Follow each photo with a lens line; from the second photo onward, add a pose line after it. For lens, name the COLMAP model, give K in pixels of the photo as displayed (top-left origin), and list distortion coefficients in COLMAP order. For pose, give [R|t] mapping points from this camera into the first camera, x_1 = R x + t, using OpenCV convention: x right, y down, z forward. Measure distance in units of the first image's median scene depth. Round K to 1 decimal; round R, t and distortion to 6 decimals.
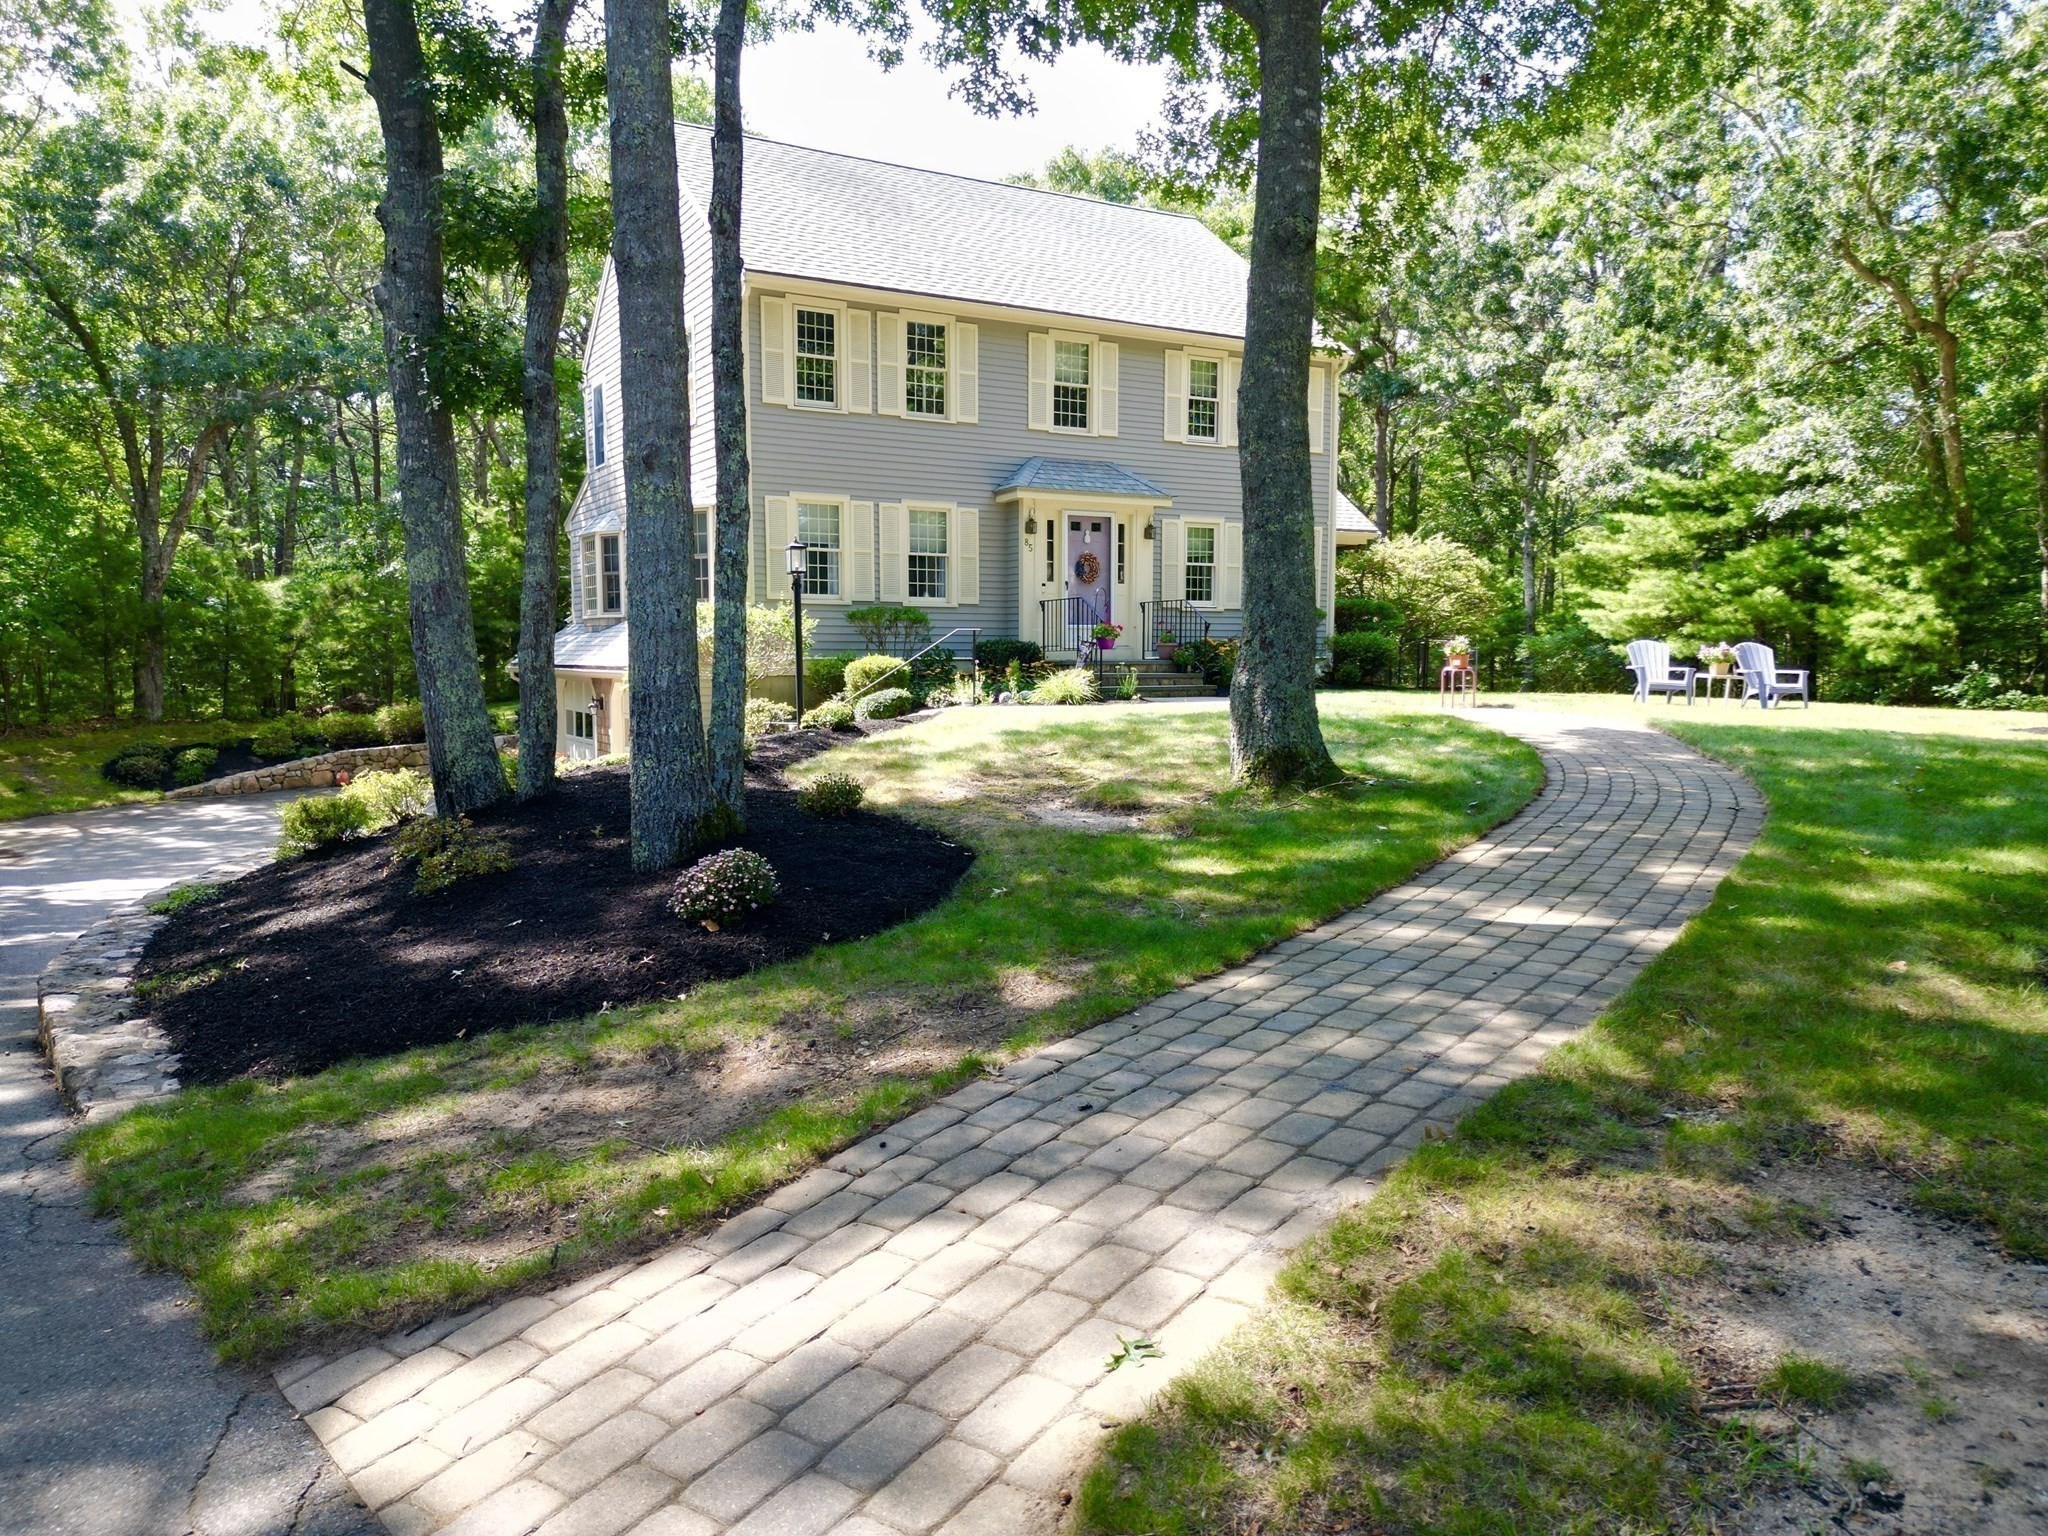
lens RADIAL K [[1426.1, 0, 1024.8], [0, 1426.1, 764.9], [0, 0, 1]] dist [0.052550, -0.044045]
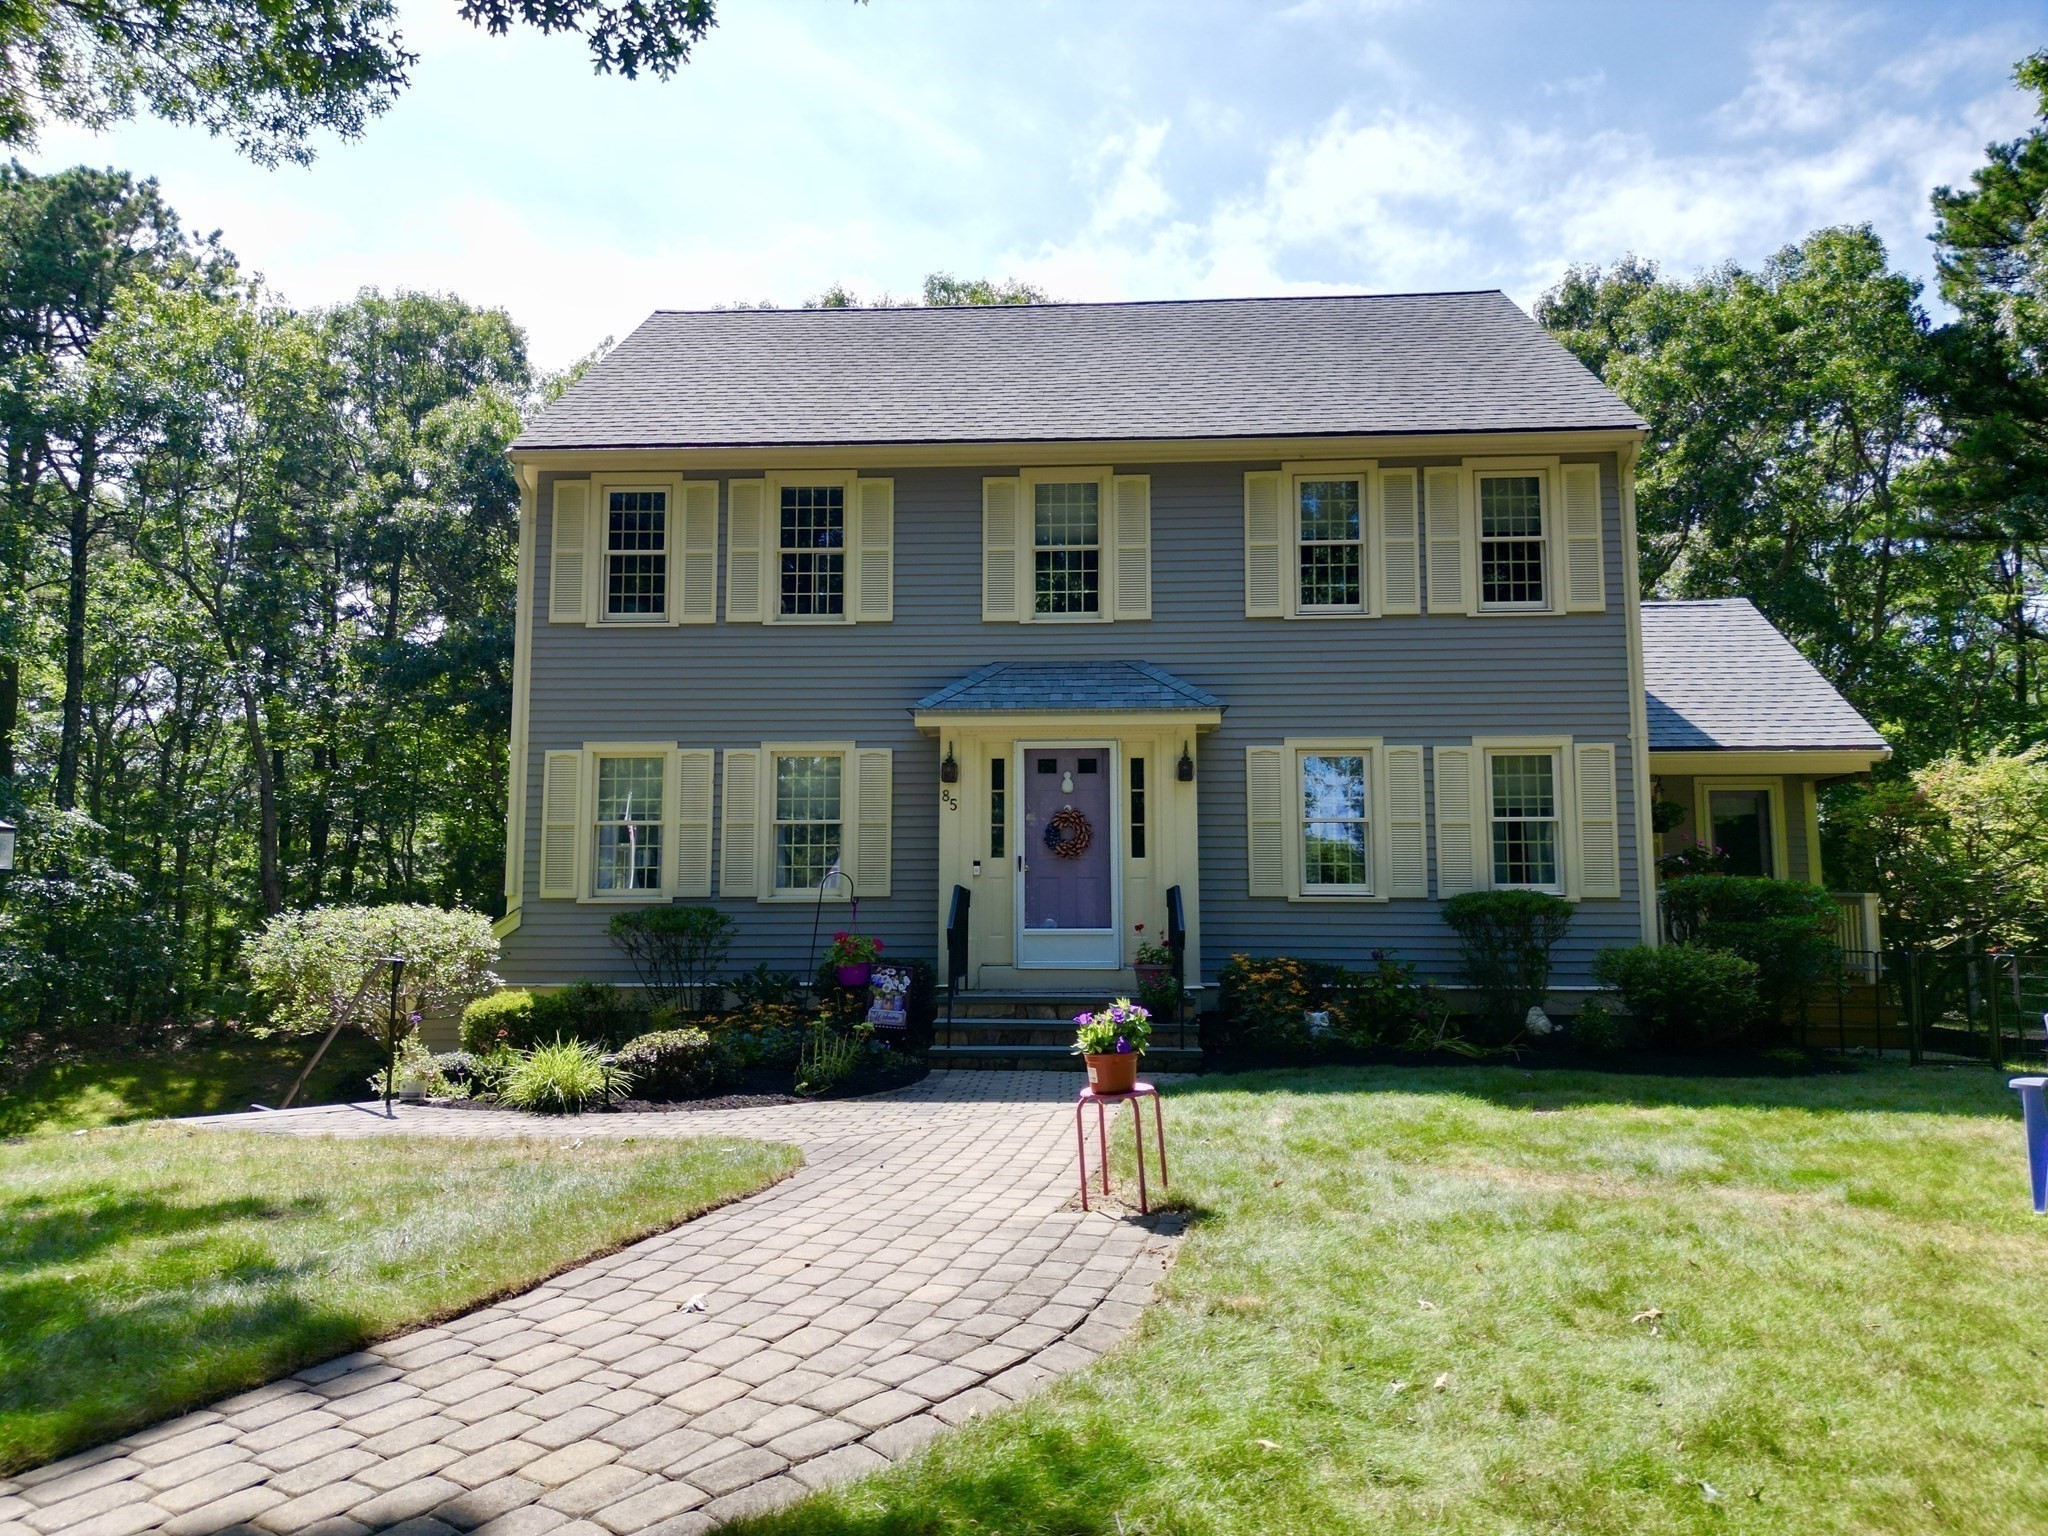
lens RADIAL K [[1426.1, 0, 1026.3], [0, 1426.1, 767.4], [0, 0, 1]] dist [0.052550, -0.044045]
pose [[0.837877, -0.057206, -0.542853, 0.365771], [-0.043358, 0.984376, -0.170656, -0.064593], [0.544134, 0.166526, 0.822306, 0.507297]]
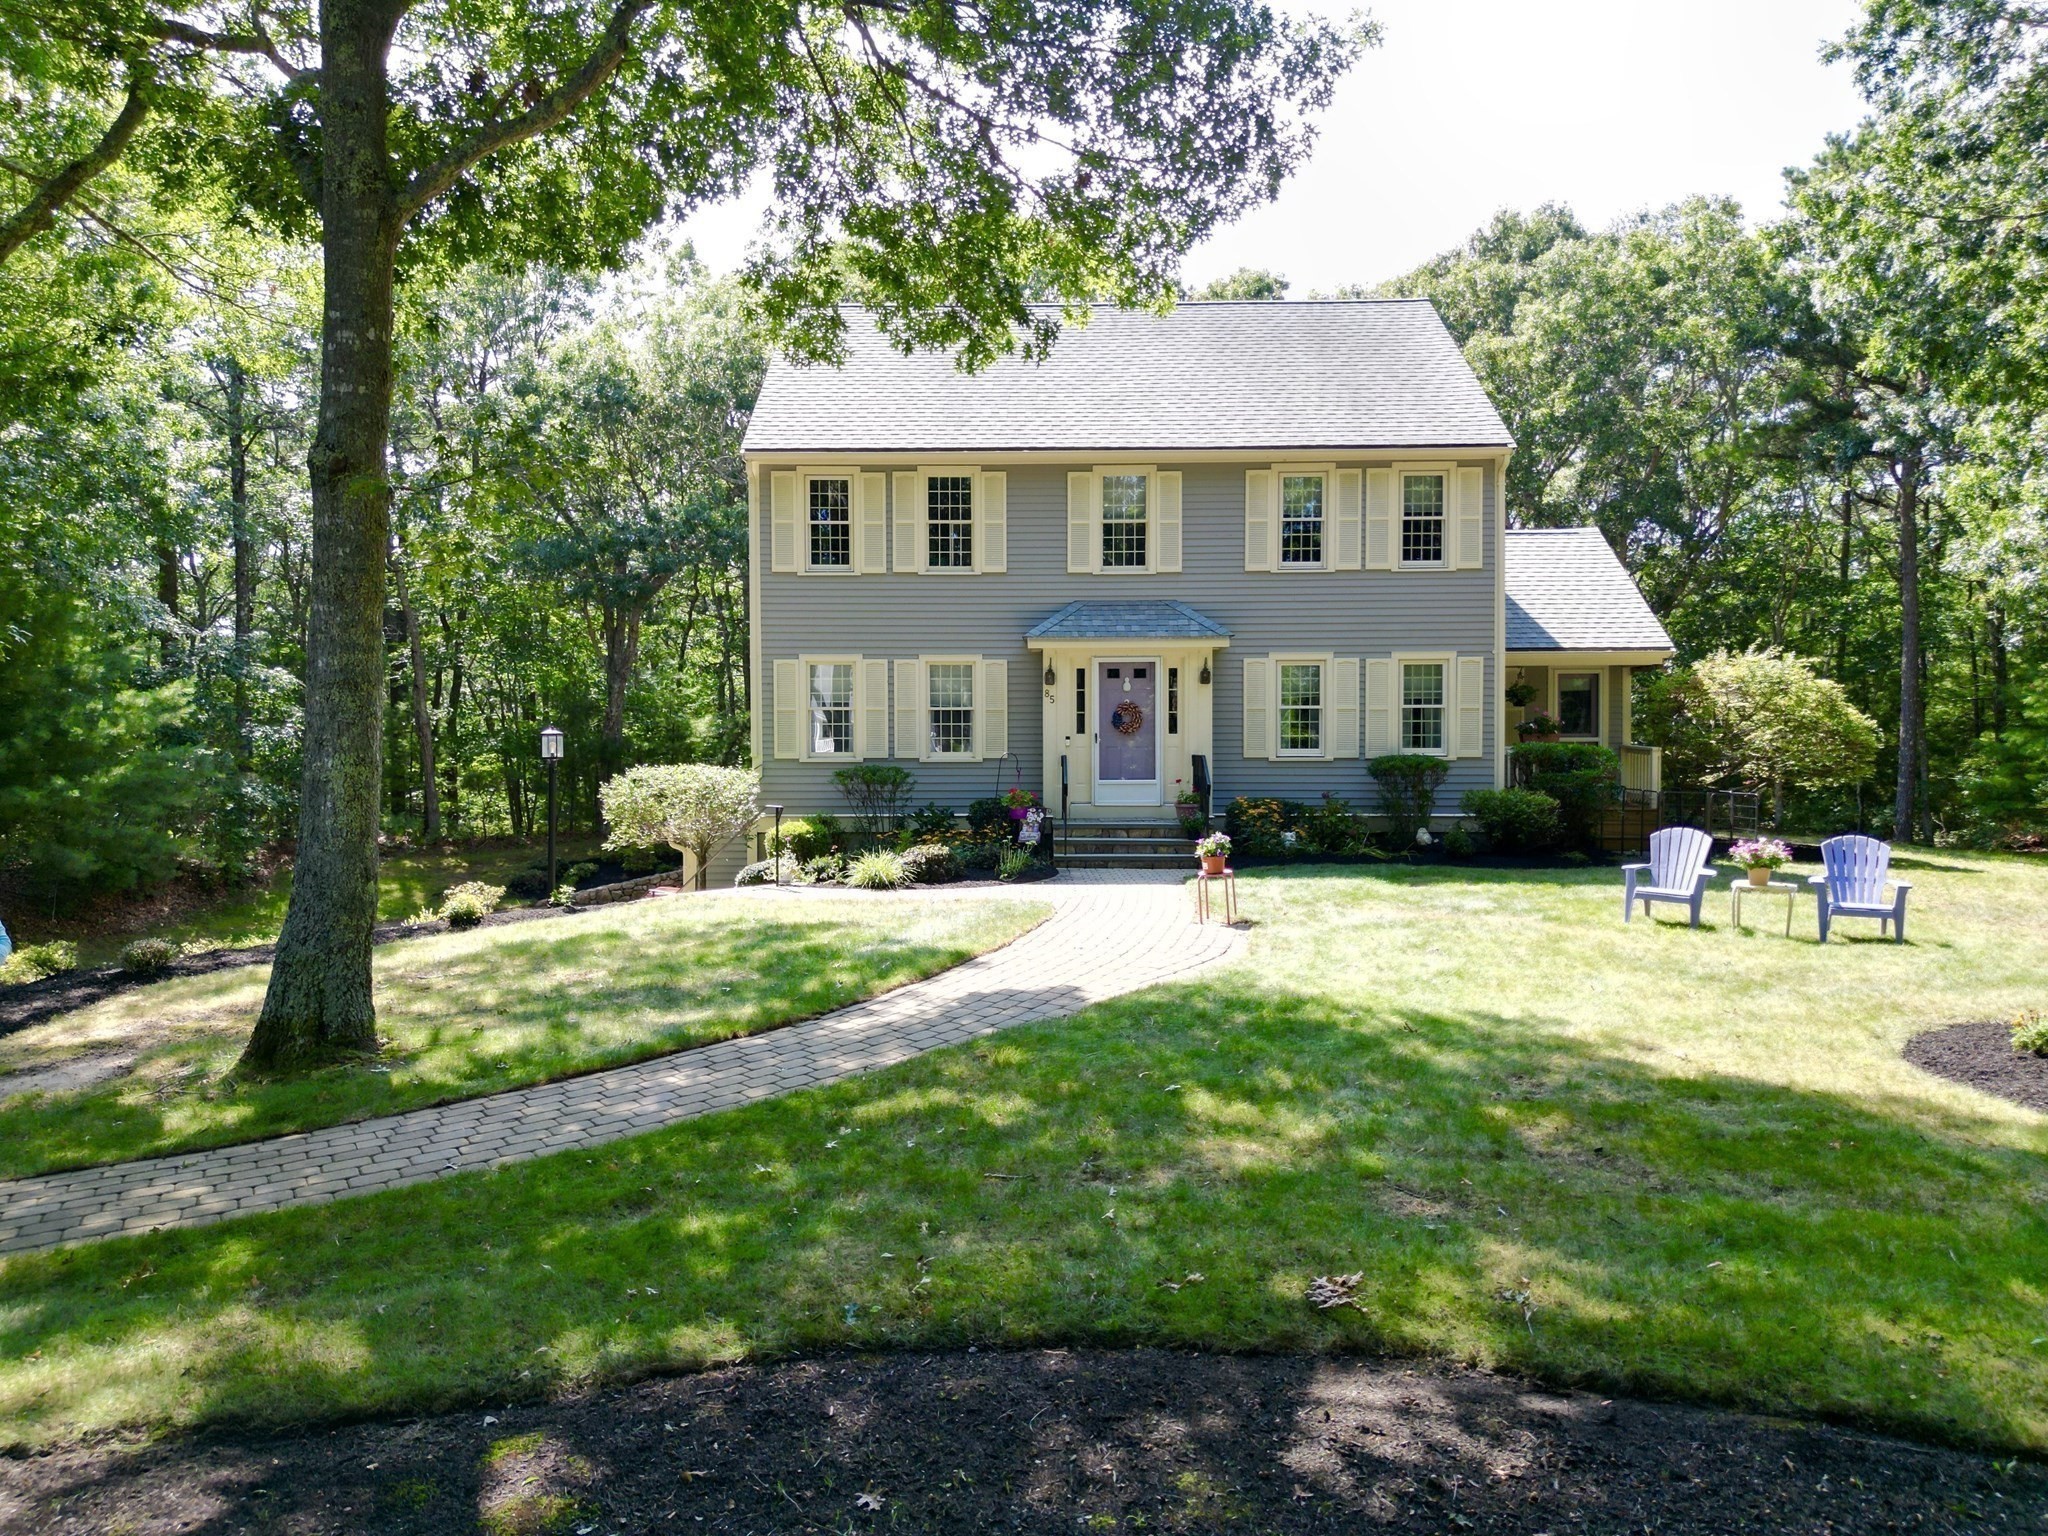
lens RADIAL K [[1426.1, 0, 1023.4], [0, 1426.1, 769.2], [0, 0, 1]] dist [0.052550, -0.044045]
pose [[0.859551, 0.011921, -0.510910, 0.466771], [-0.038243, 0.998425, -0.041043, -0.067161], [0.509616, 0.054817, 0.858654, 0.188003]]
